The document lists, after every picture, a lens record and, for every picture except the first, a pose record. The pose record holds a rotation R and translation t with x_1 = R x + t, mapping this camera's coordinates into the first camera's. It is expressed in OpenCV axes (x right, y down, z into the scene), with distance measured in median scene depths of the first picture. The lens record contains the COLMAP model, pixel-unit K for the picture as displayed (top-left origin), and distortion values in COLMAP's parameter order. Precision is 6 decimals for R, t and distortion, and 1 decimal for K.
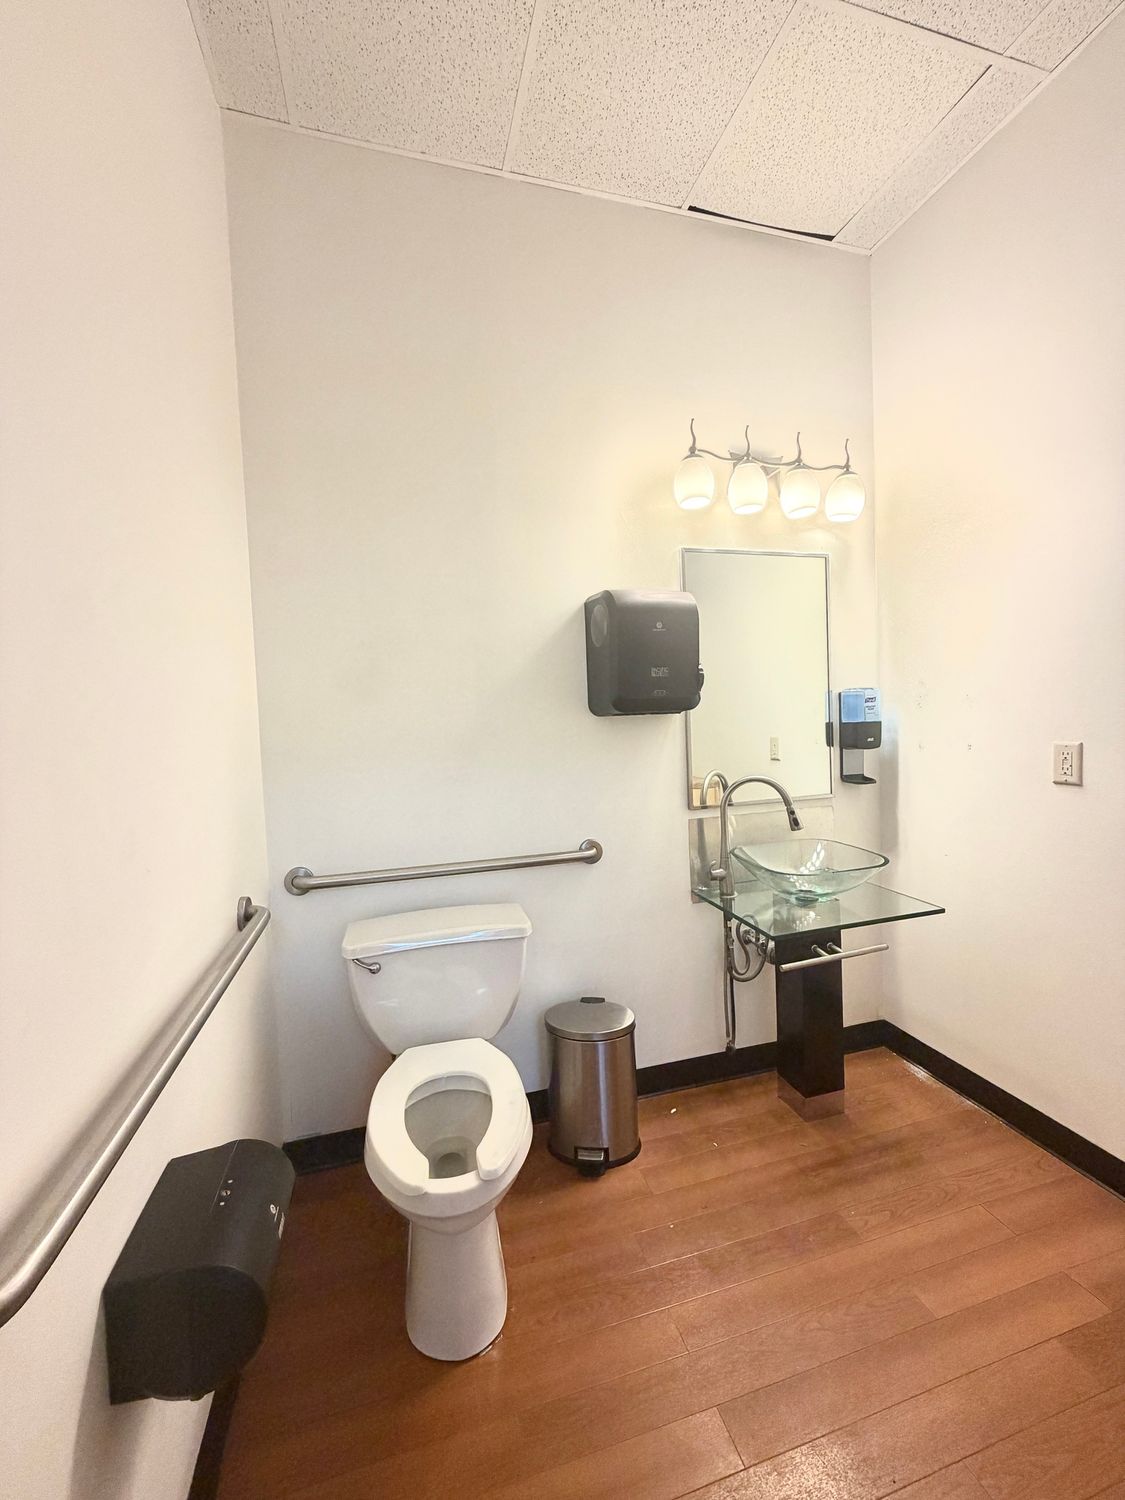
lens RADIAL K [[598.6, 0, 568.0], [0, 598.6, 744.3], [0, 0, 1]] dist [-0.001936, 0.000531]
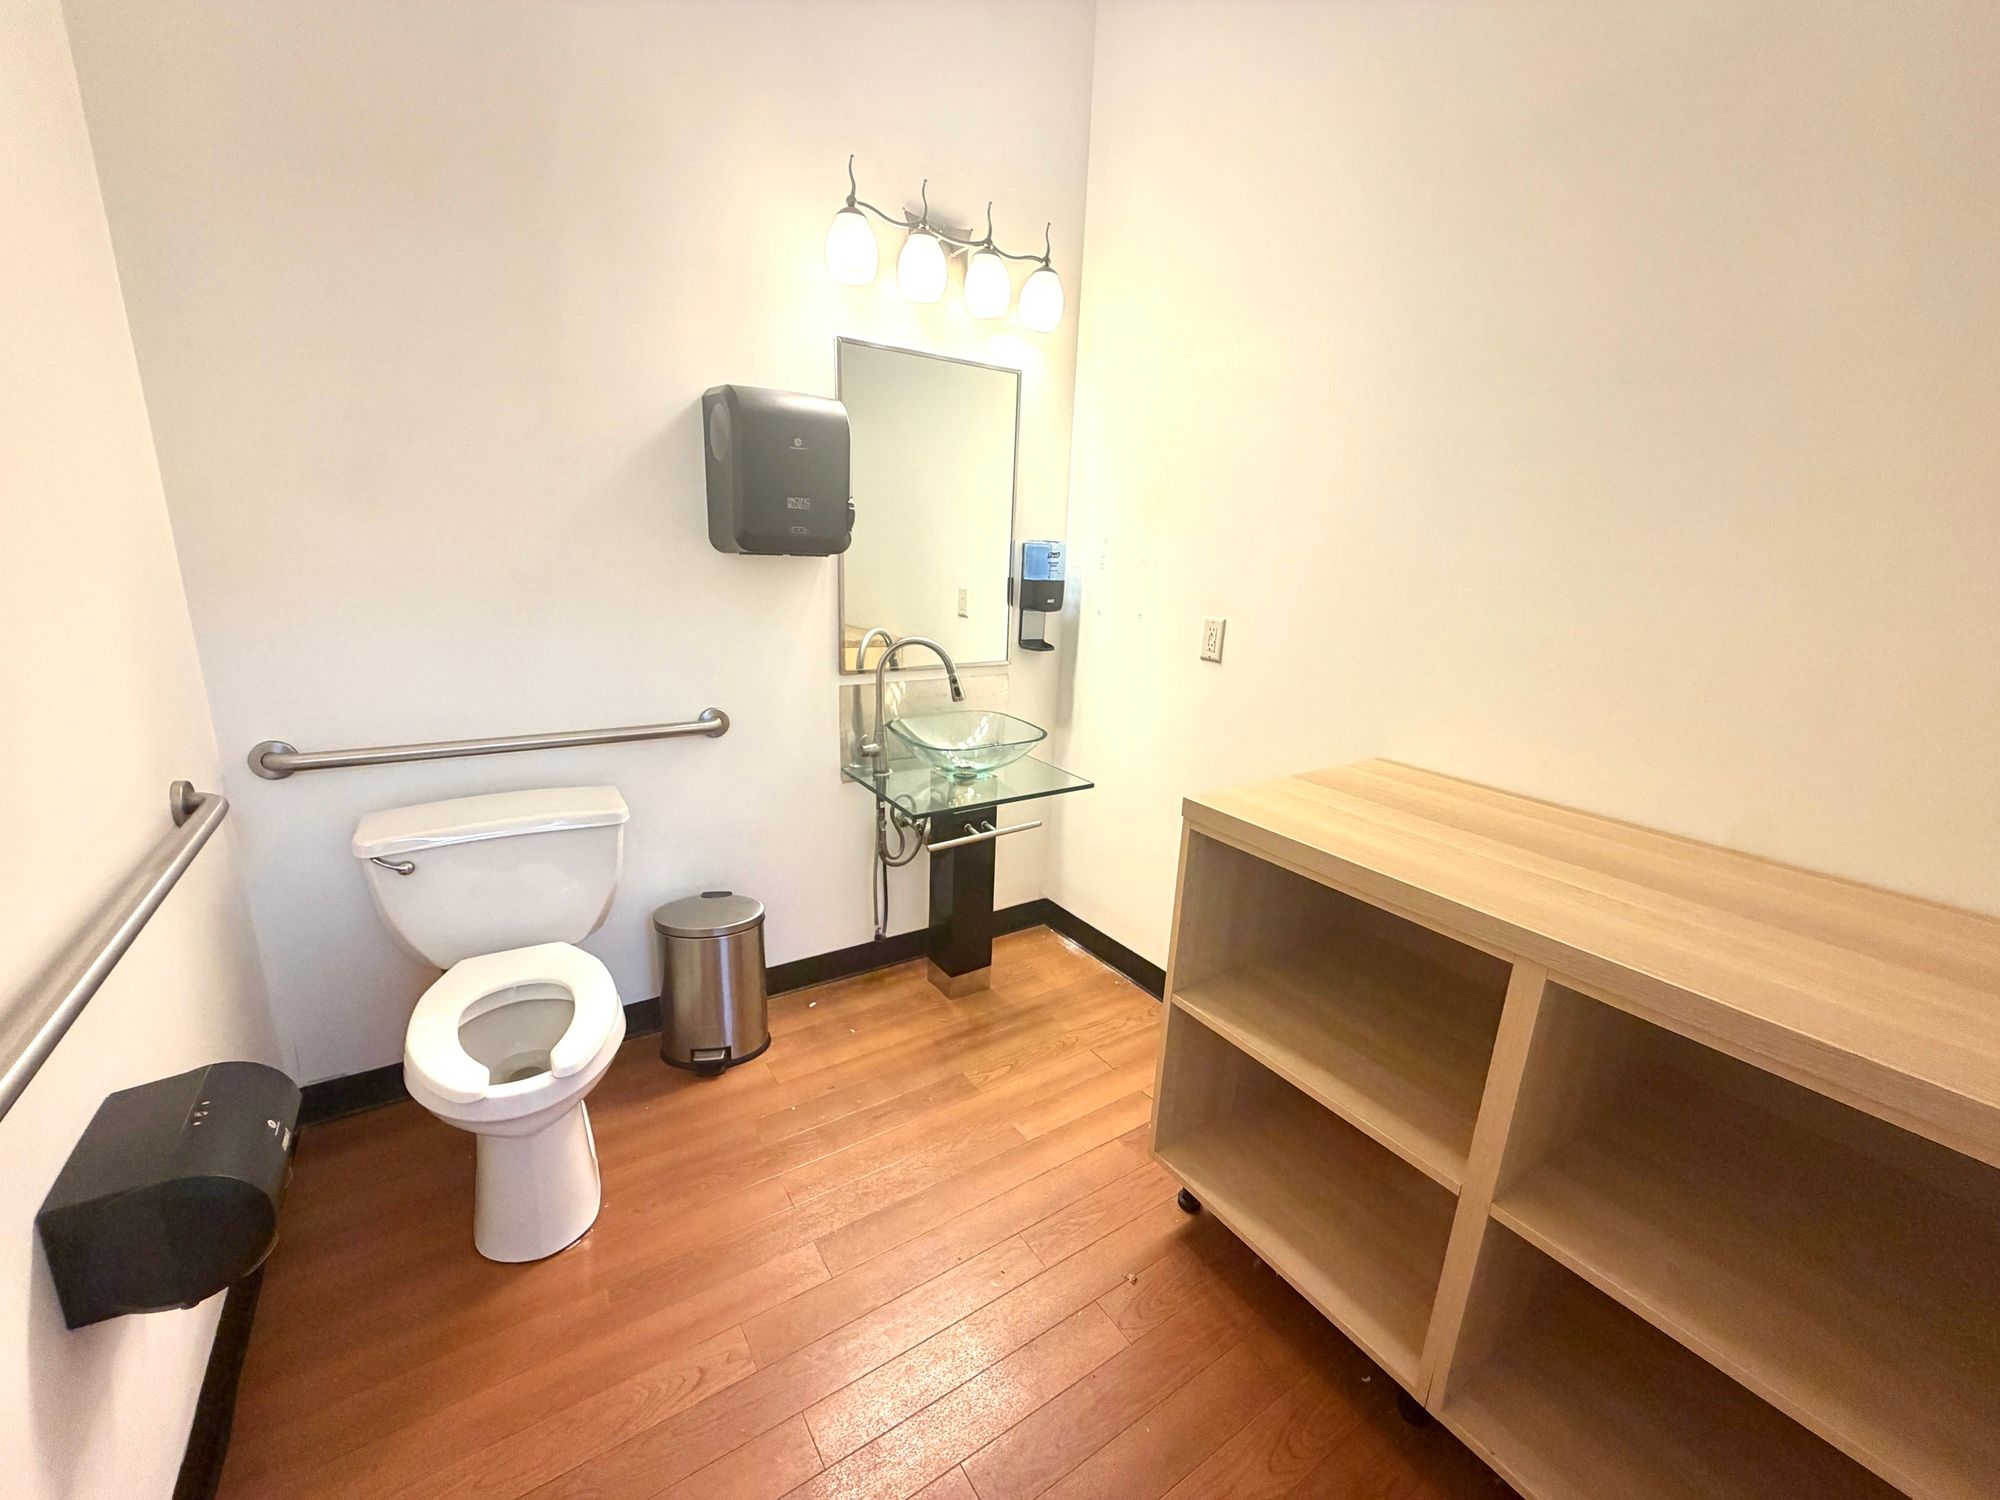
lens RADIAL K [[798.1, 0, 1002.9], [0, 798.1, 747.7], [0, 0, 1]] dist [-0.001936, 0.000531]
pose [[0.949710, -0.001351, 0.313127, 0.077561], [-0.063639, 0.978288, 0.197239, -0.028395], [-0.306595, -0.207247, 0.929004, -0.146090]]
